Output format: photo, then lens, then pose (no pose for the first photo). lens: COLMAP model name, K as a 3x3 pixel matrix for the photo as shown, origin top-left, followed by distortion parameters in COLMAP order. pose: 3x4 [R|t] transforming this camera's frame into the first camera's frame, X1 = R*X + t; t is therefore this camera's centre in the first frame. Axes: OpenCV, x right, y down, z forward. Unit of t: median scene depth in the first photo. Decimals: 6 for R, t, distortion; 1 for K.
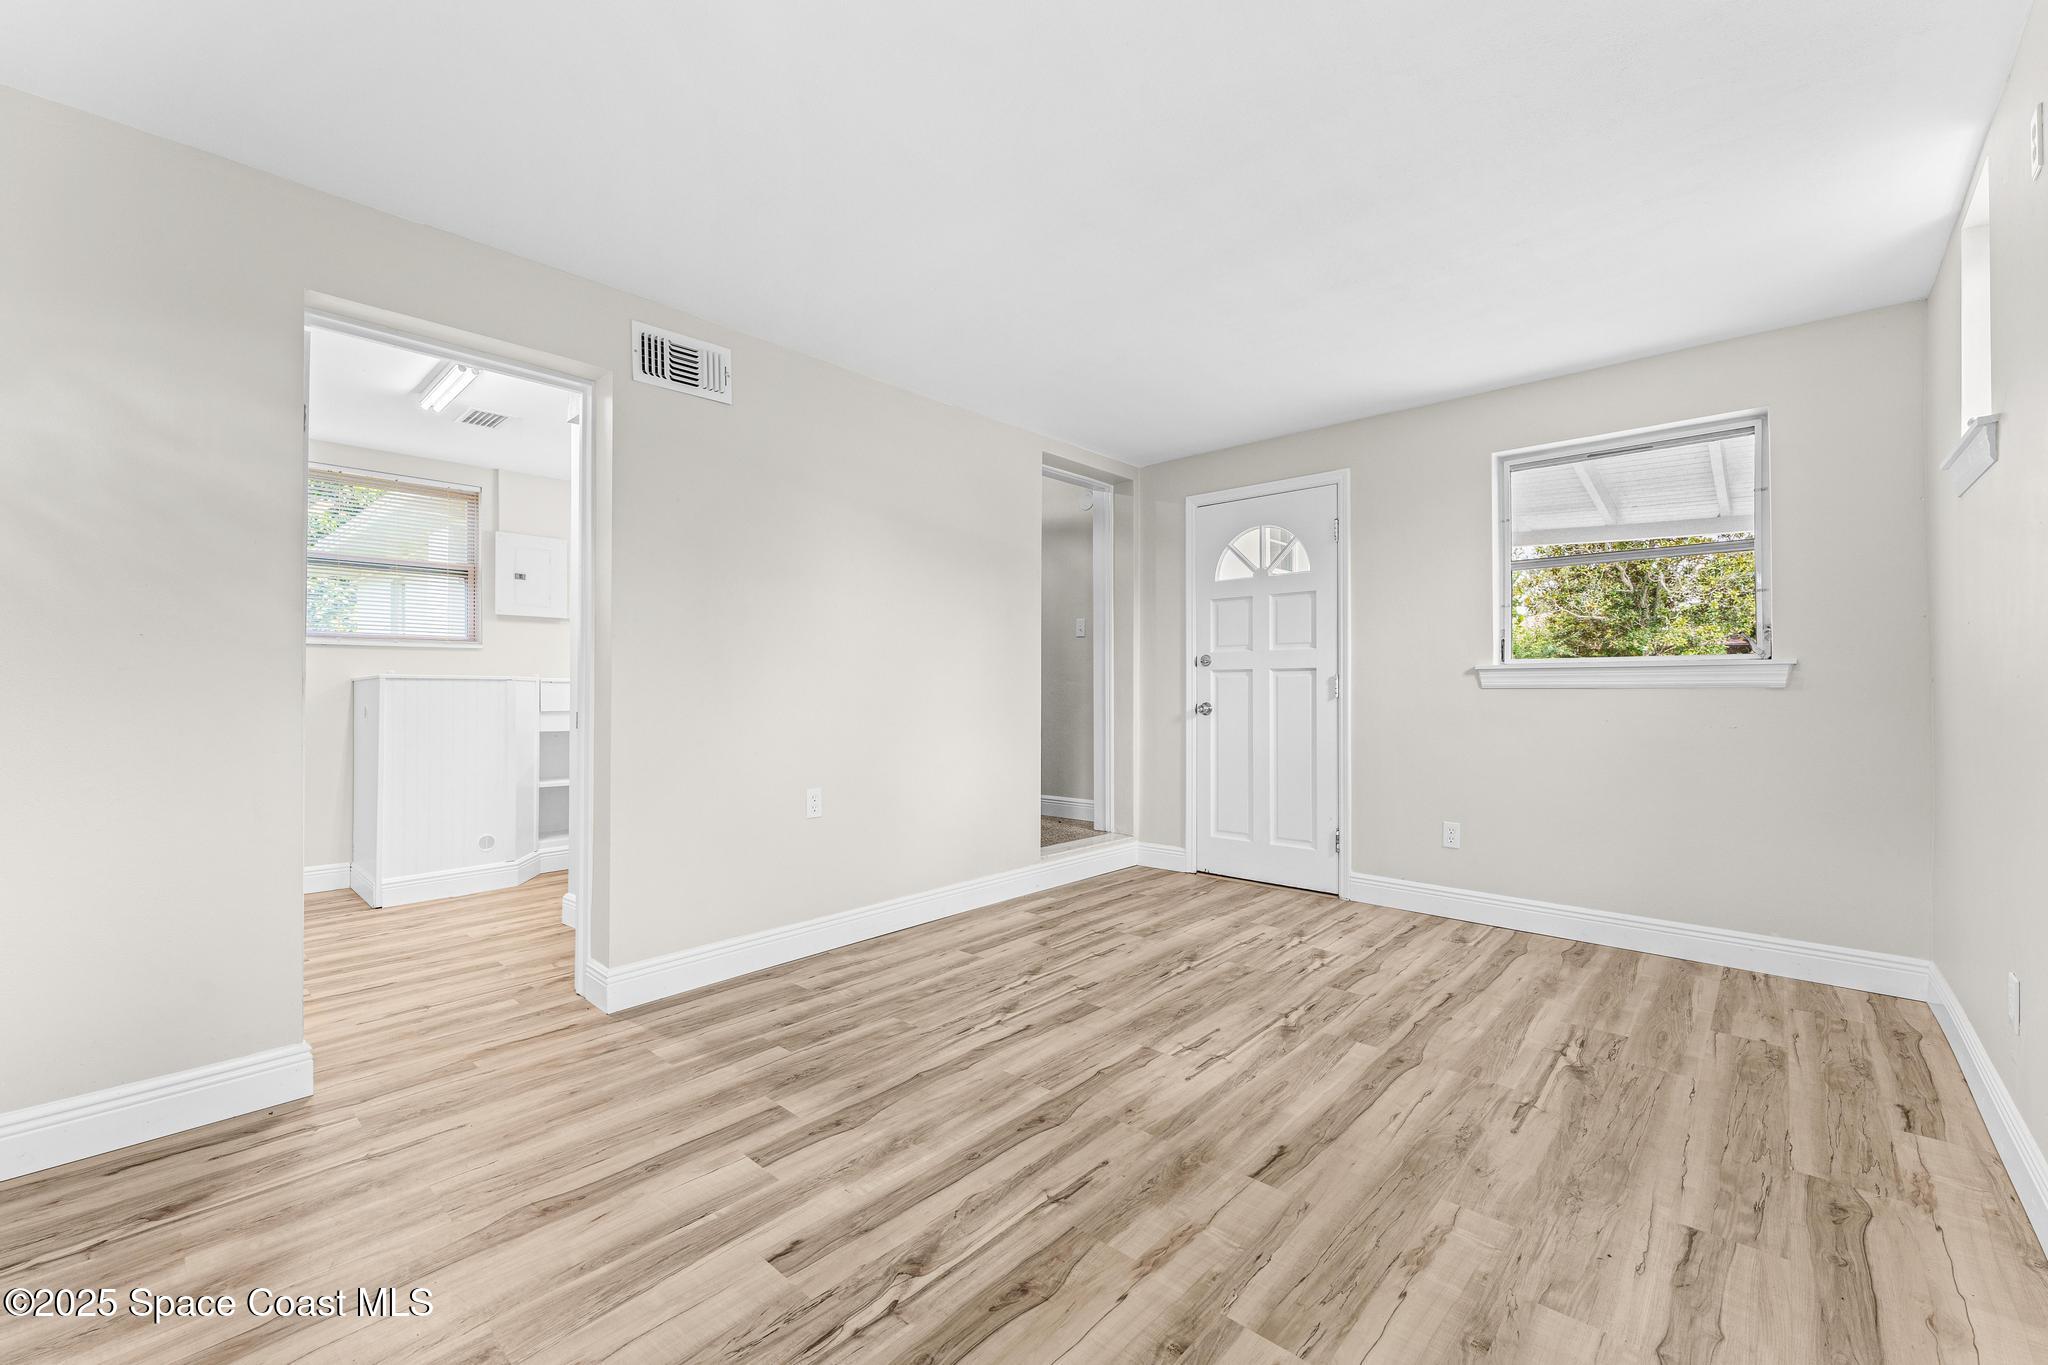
lens RADIAL K [[831.3, 0, 1027.4], [0, 831.3, 672.2], [0, 0, 1]] dist [0.001641, 0.000013]
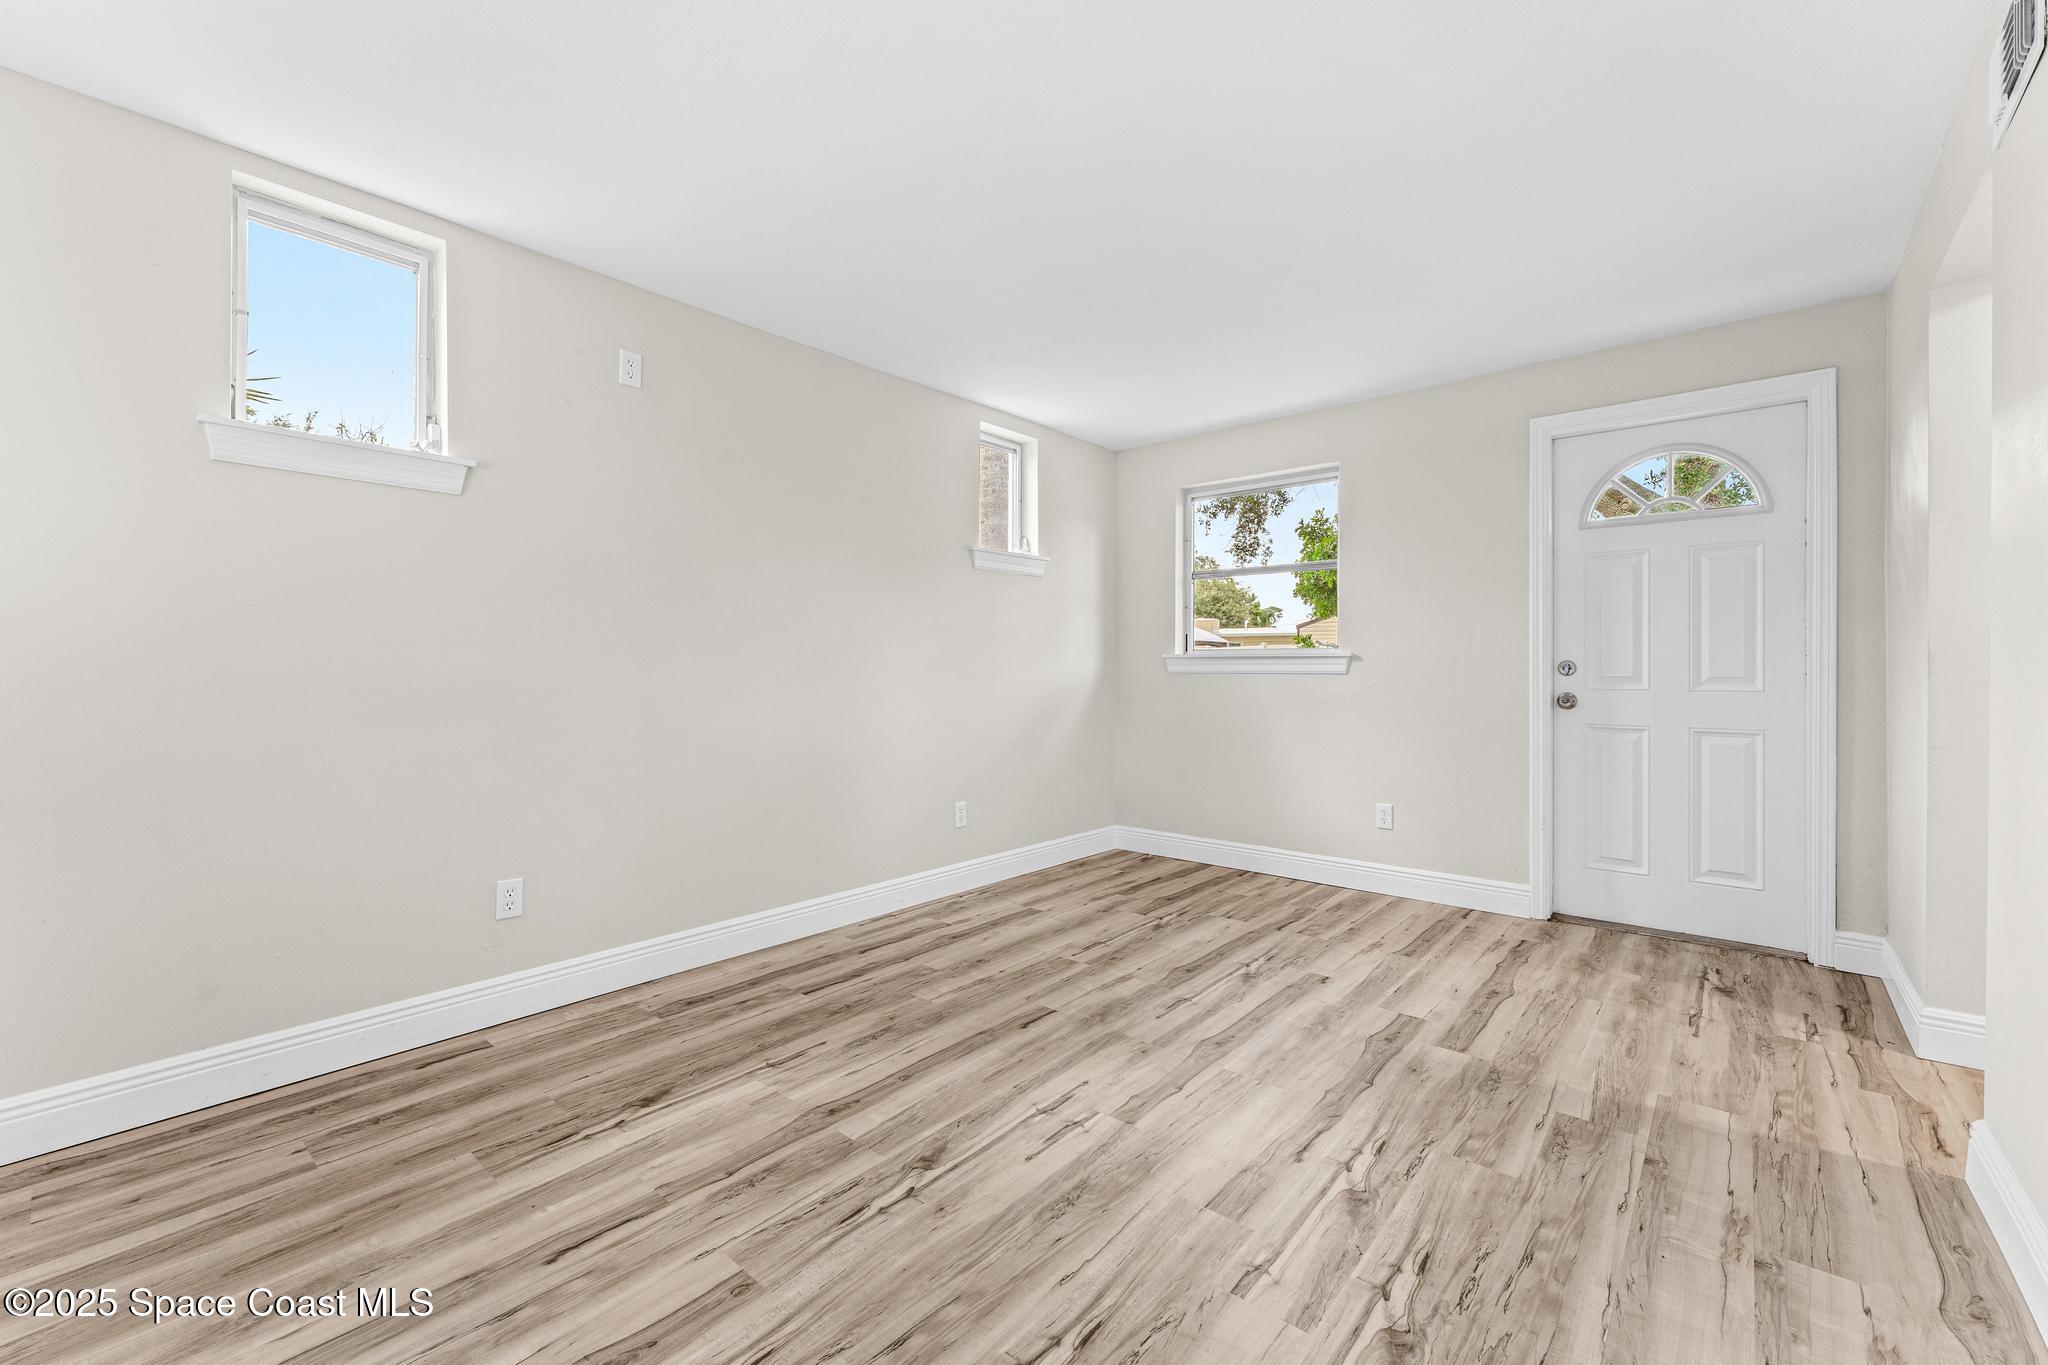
lens RADIAL K [[828.1, 0, 1028.2], [0, 828.1, 666.7], [0, 0, 1]] dist [-0.000999, 0.000502]
pose [[-0.999647, 0.001262, -0.026544, 0.296564], [0.001848, 0.999755, -0.022035, 0.034136], [0.026509, -0.022076, -0.999405, 2.047987]]
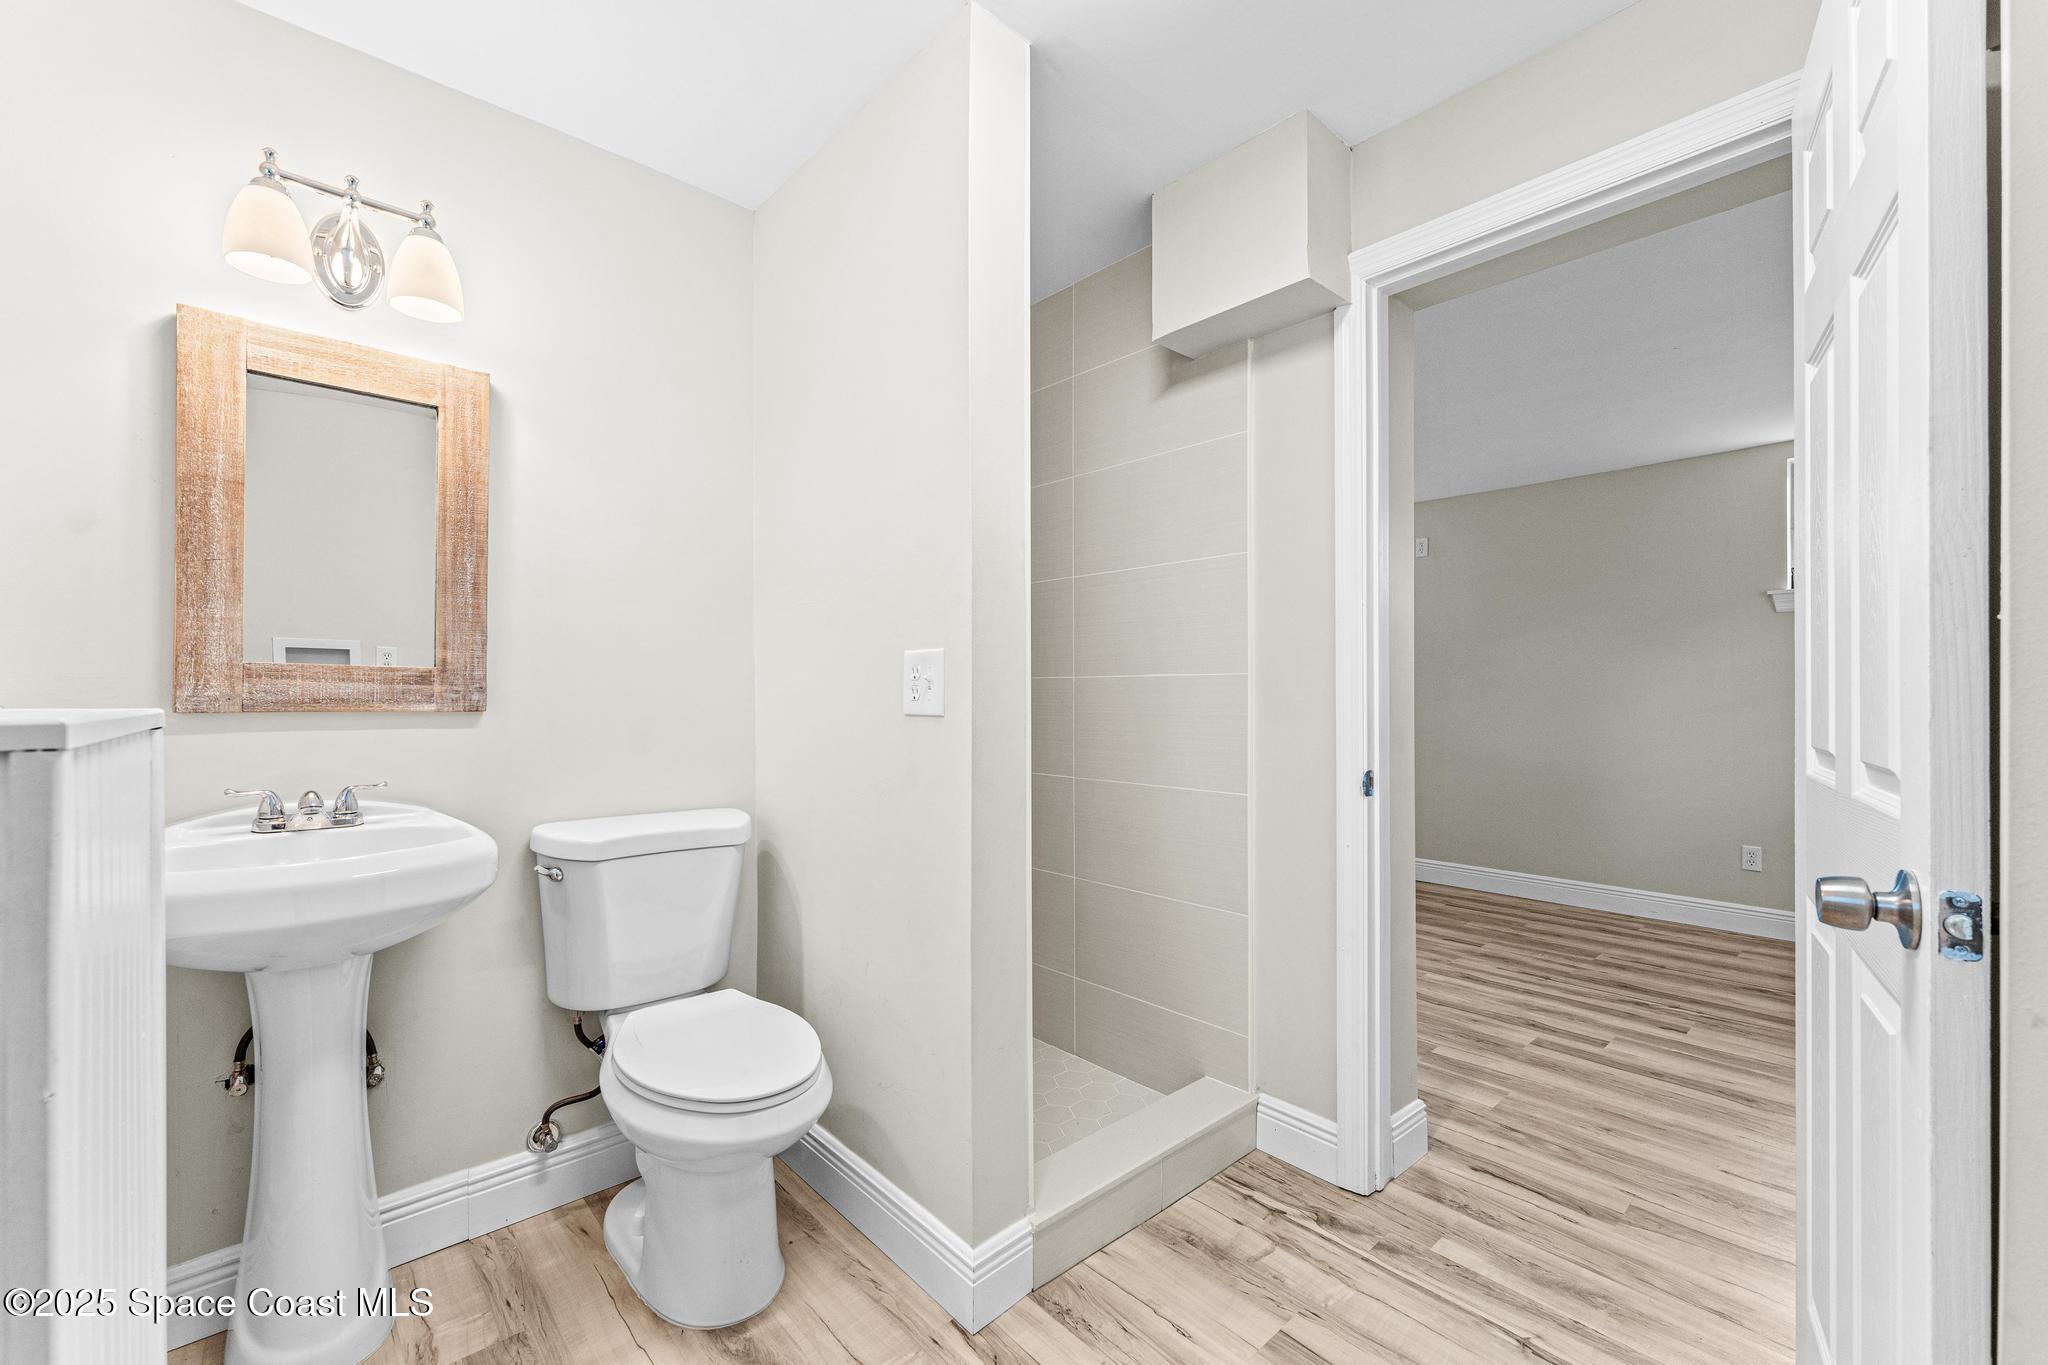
lens RADIAL K [[840.4, 0, 1018.2], [0, 840.4, 647.6], [0, 0, 1]] dist [0.001259, -0.000266]
pose [[0.103431, 0.060132, 0.992817, -1.693442], [-0.022834, 0.998051, -0.058071, -0.002216], [-0.994375, -0.016663, 0.104602, 1.639427]]
